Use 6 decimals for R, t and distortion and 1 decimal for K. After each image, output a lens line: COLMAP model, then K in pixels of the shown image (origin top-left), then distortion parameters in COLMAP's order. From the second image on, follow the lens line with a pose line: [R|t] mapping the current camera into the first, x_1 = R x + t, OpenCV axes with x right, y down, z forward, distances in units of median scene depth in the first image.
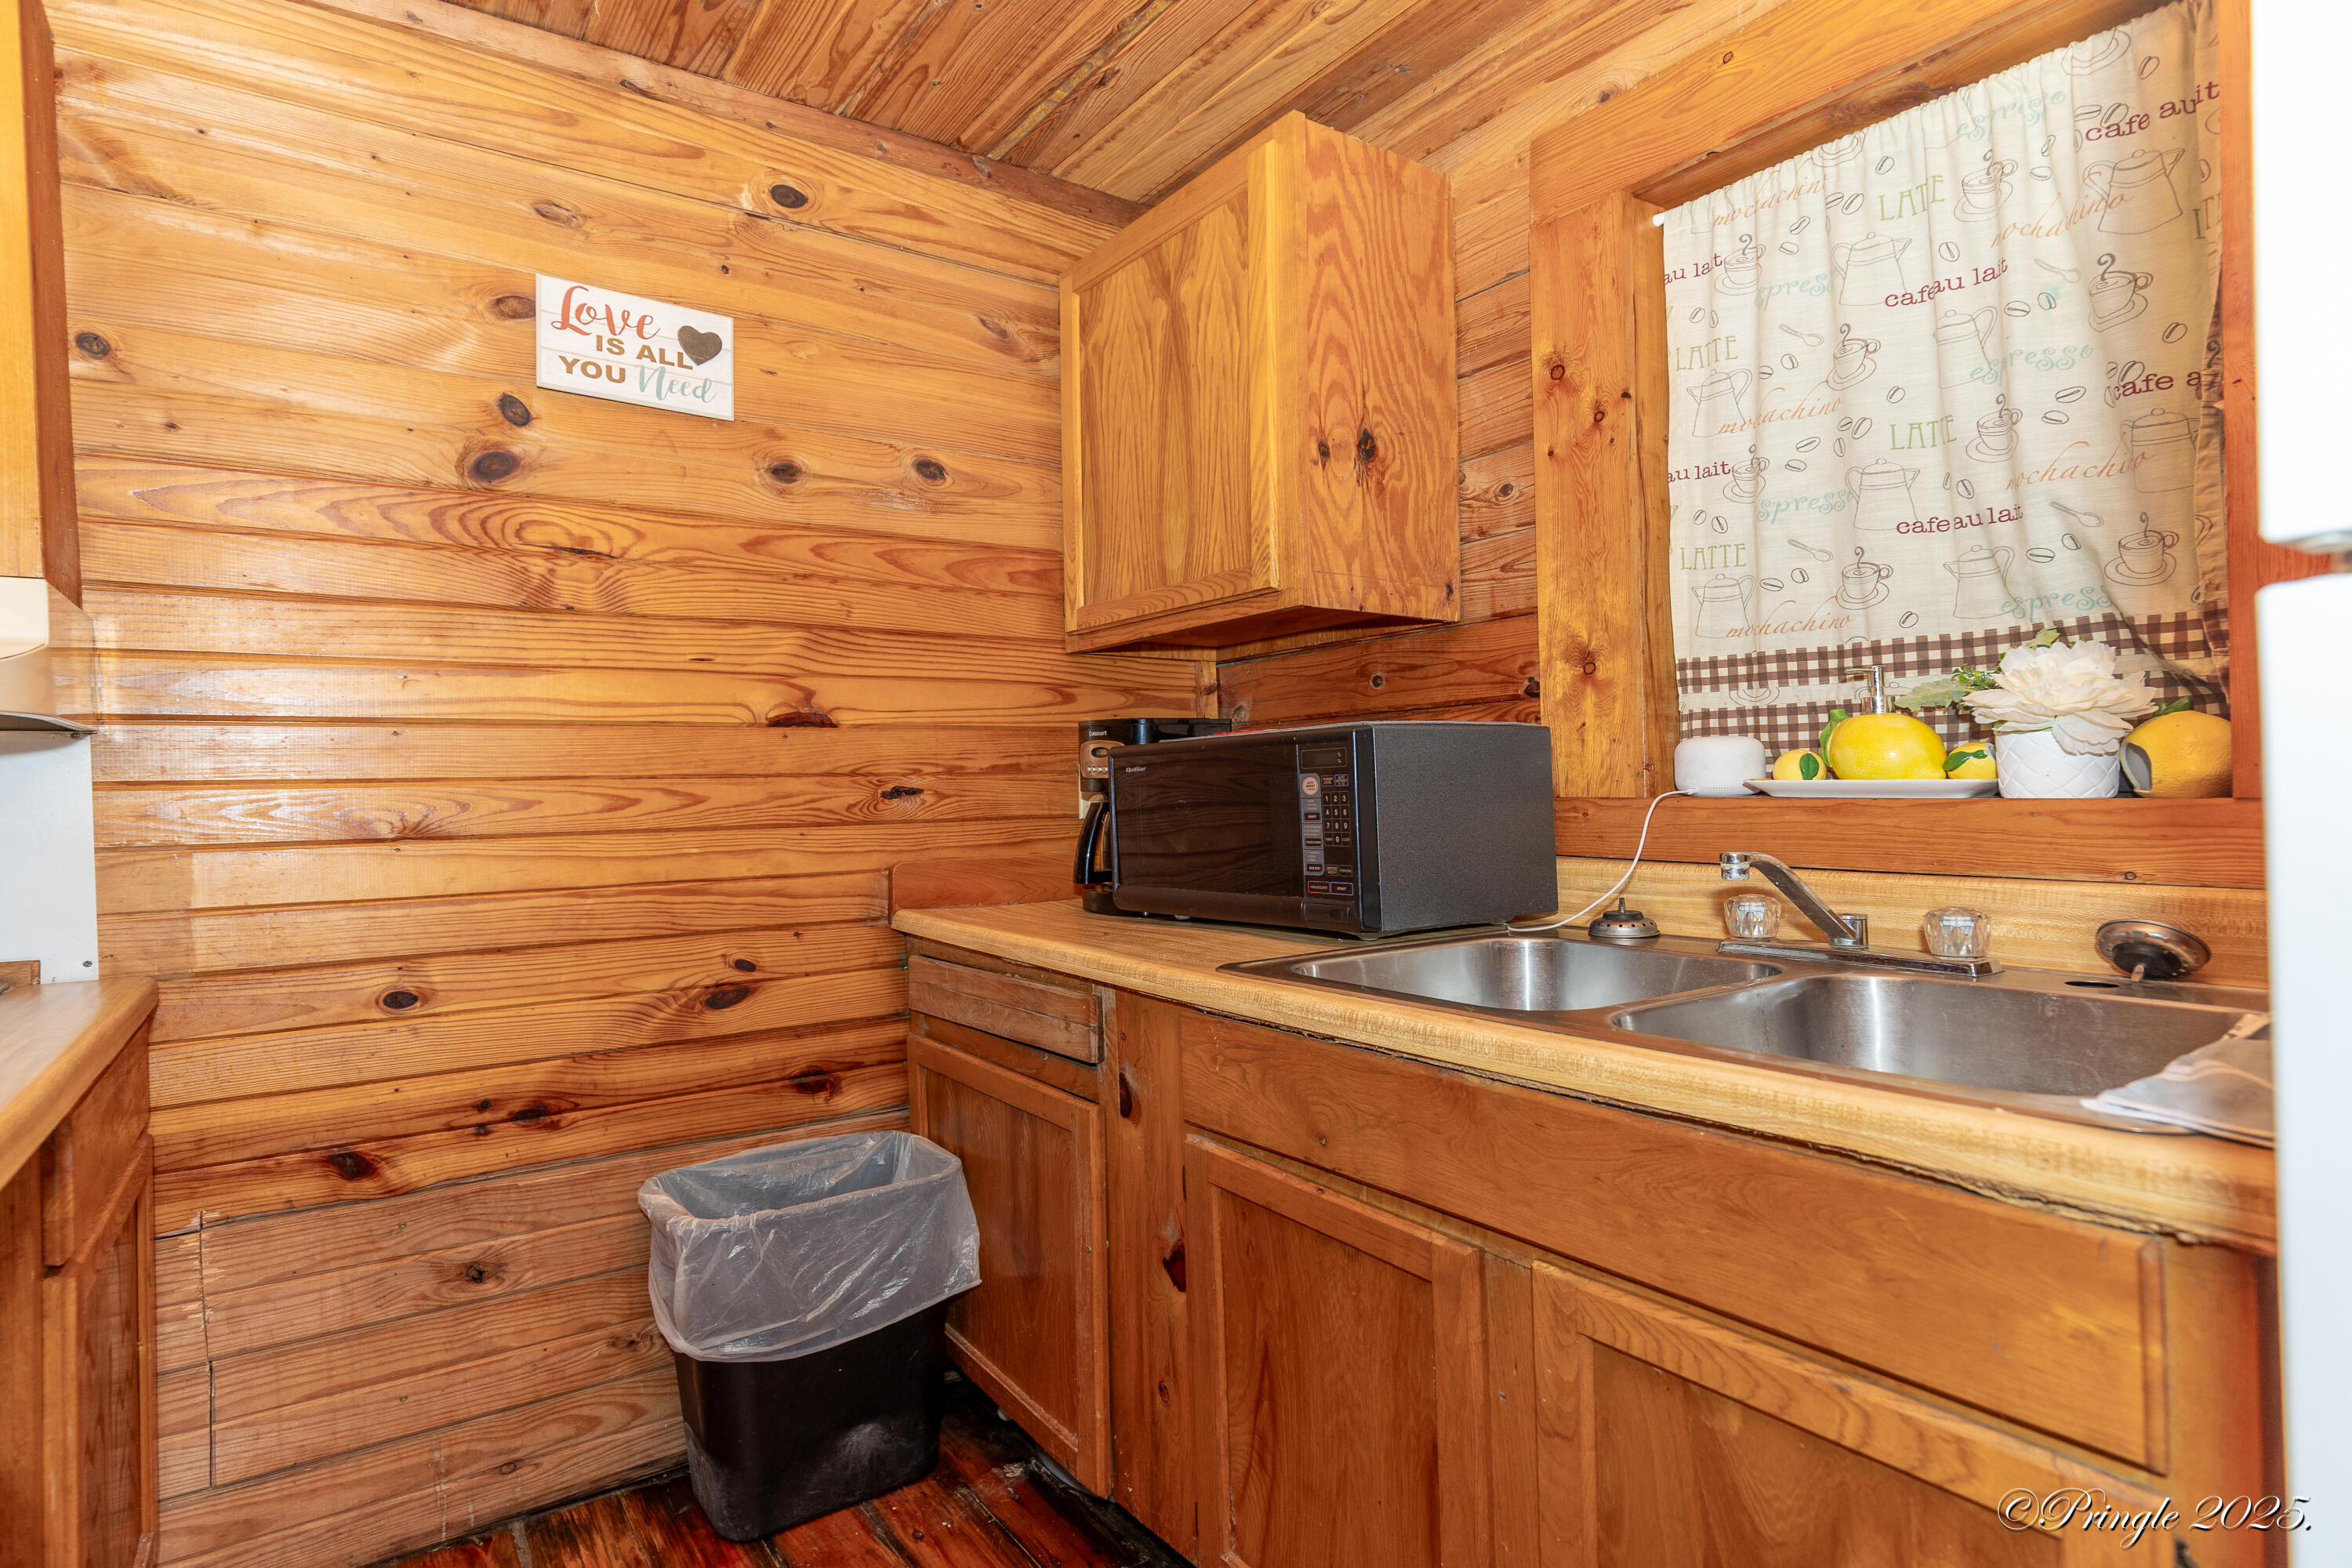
lens RADIAL K [[1052.6, 0, 1024.7], [0, 1052.6, 787.1], [0, 0, 1]] dist [0.002554, 0.000106]
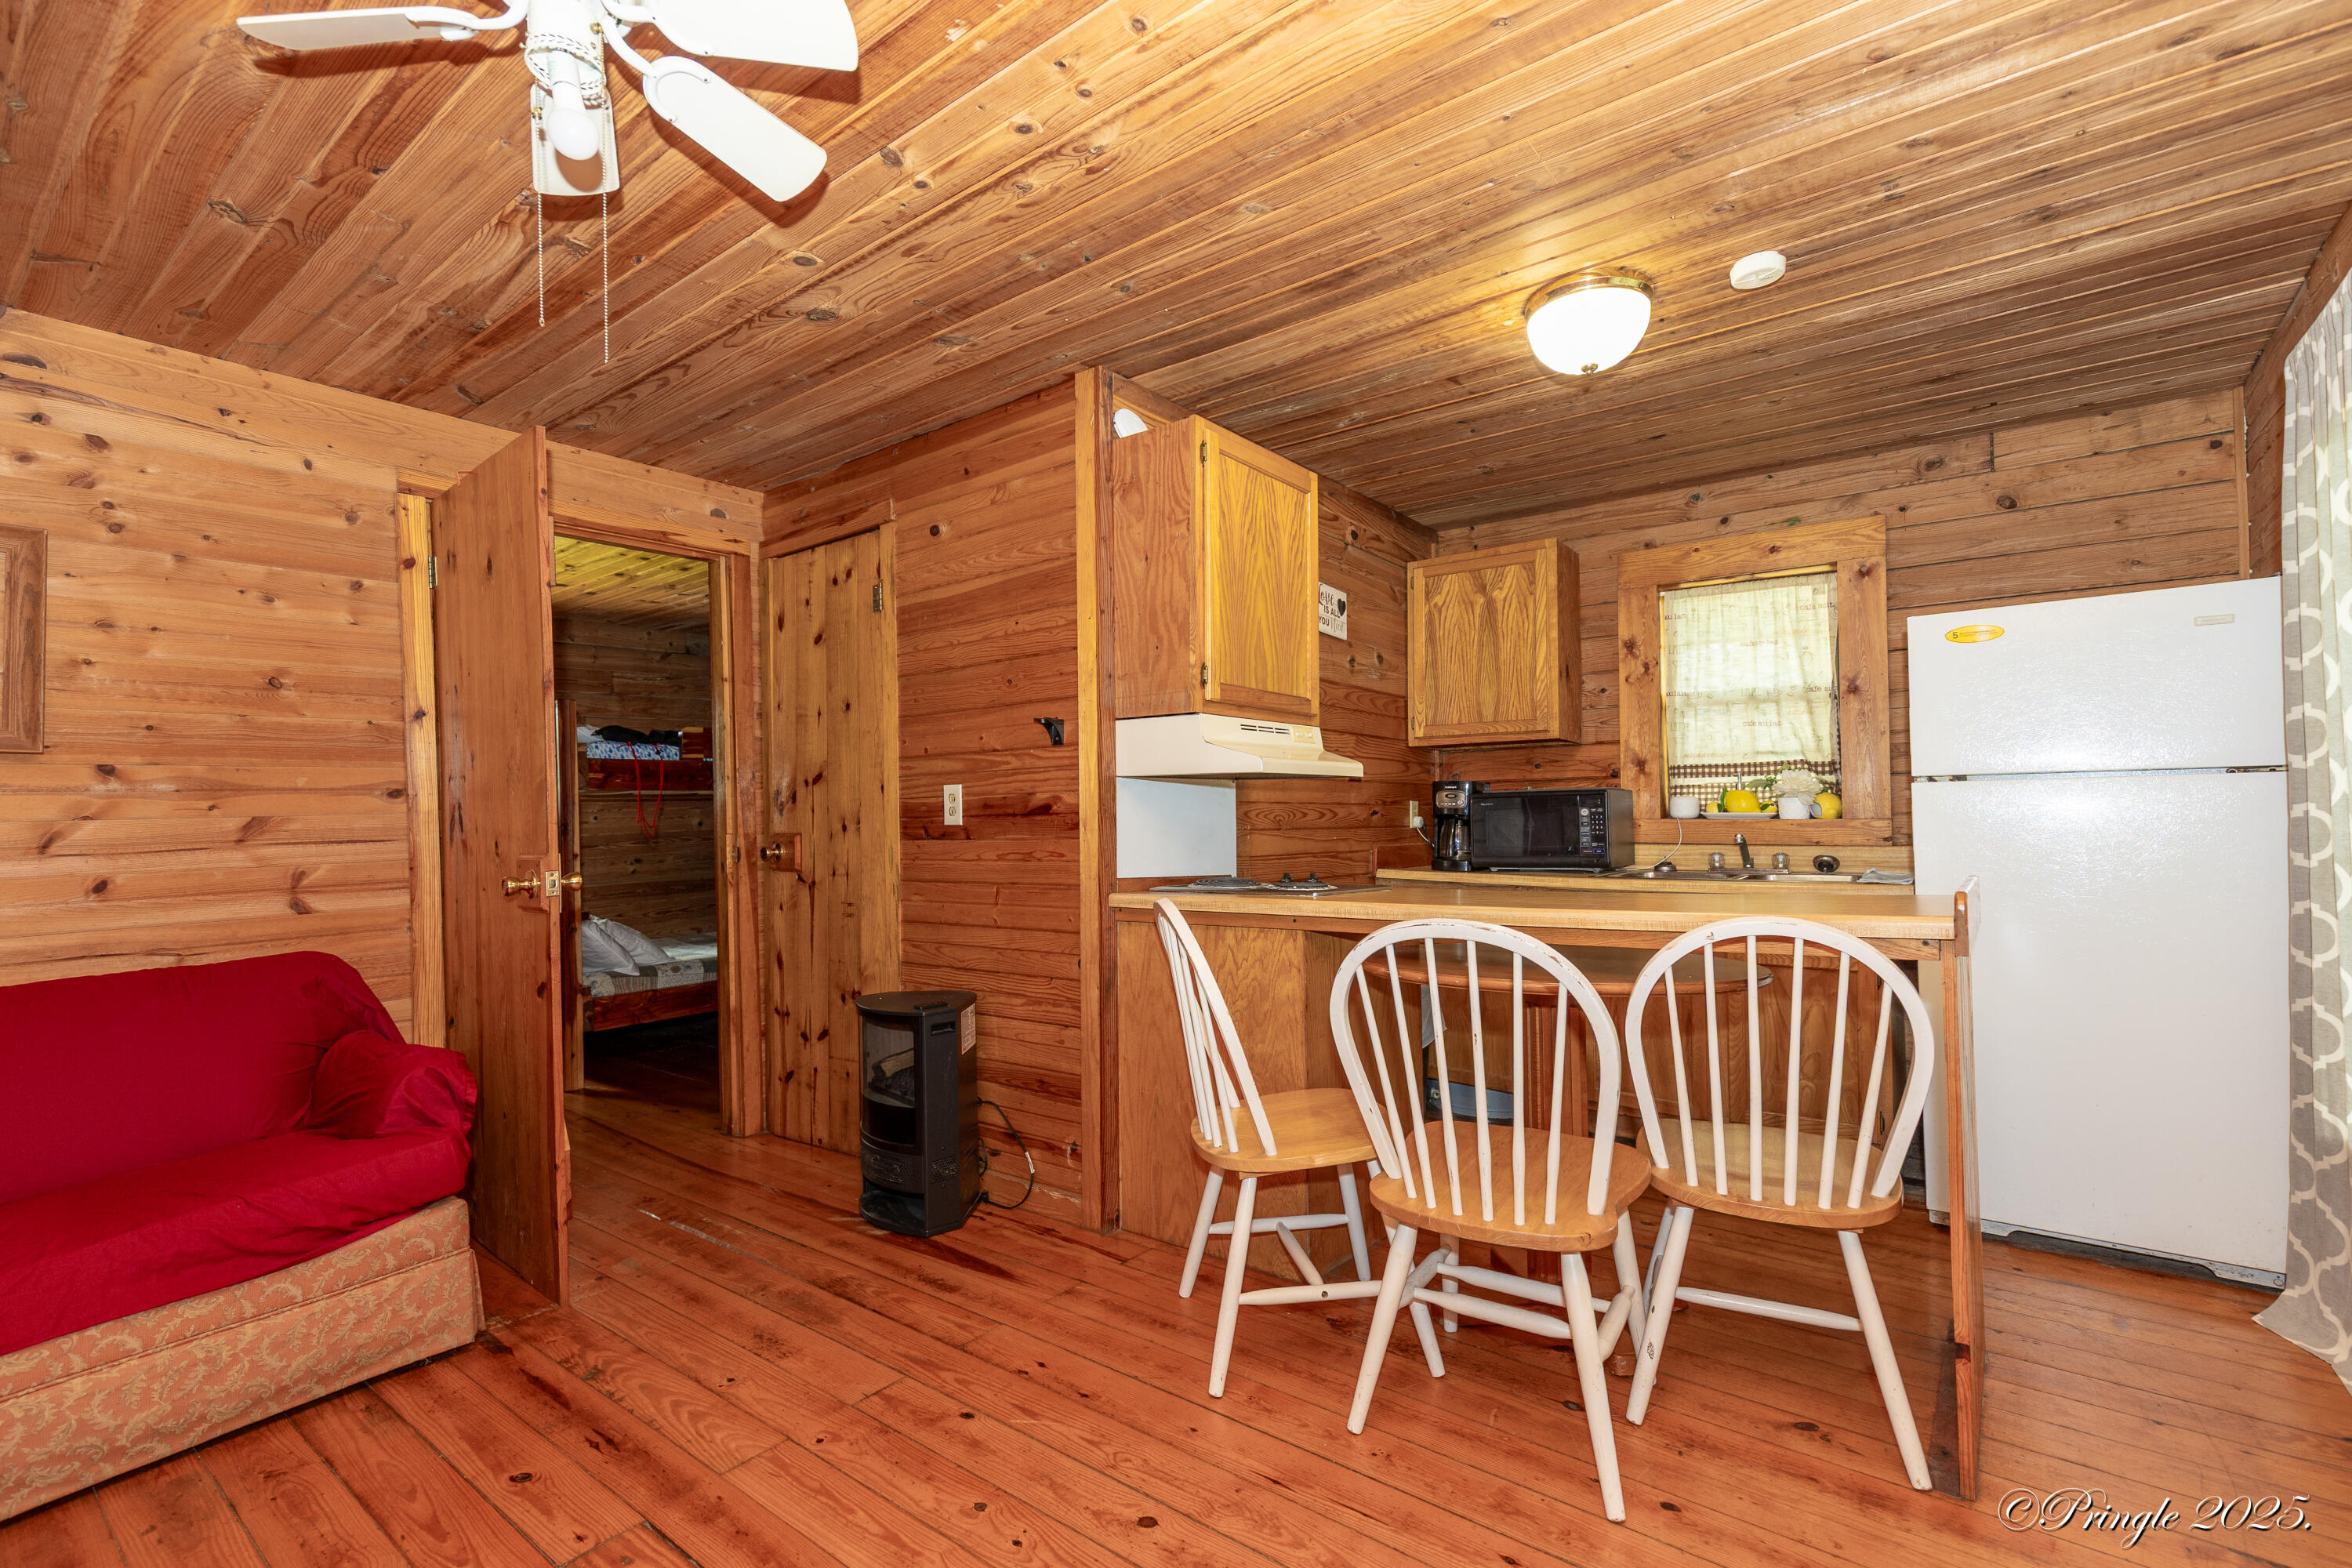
lens RADIAL K [[1146.5, 0, 1095.3], [0, 1146.5, 779.9], [0, 0, 1]] dist [0.004517, -0.000070]
pose [[0.915574, 0.027686, 0.401196, -1.677975], [-0.013440, 0.999177, -0.038280, 0.037366], [-0.401926, 0.029656, 0.915192, -0.940732]]
